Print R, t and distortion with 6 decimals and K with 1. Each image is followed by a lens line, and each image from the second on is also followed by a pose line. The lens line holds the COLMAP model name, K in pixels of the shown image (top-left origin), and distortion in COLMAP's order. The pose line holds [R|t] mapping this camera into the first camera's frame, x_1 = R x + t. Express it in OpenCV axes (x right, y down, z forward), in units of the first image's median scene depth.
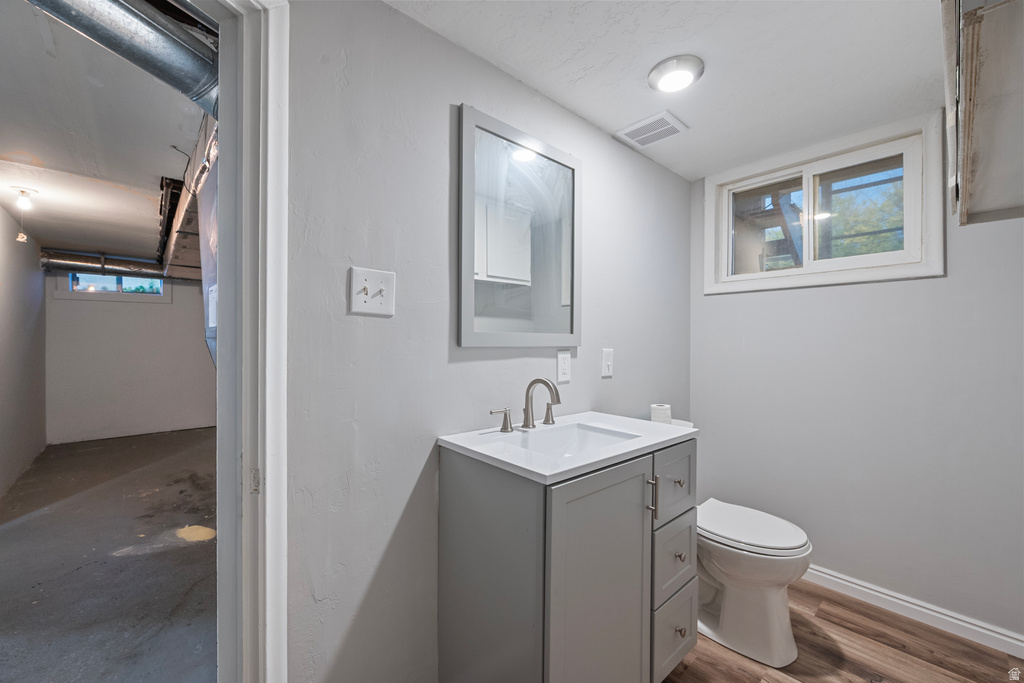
lens RADIAL K [[402.8, 0, 511.1], [0, 402.8, 342.0], [0, 0, 1]] dist [-0.001421, 0.000395]
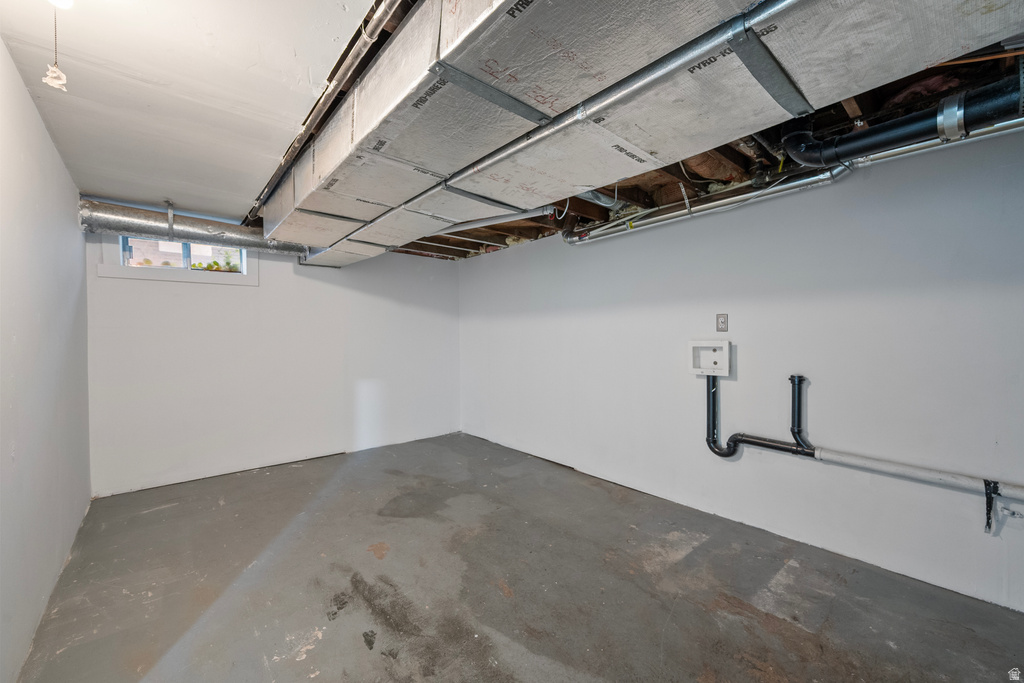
lens RADIAL K [[402.8, 0, 512.6], [0, 402.8, 341.3], [0, 0, 1]] dist [-0.001421, 0.000395]
pose [[0.999649, -0.005226, -0.025963, -0.438375], [0.005470, 0.999941, 0.009343, -0.003502], [0.025913, -0.009482, 0.999619, 0.354788]]
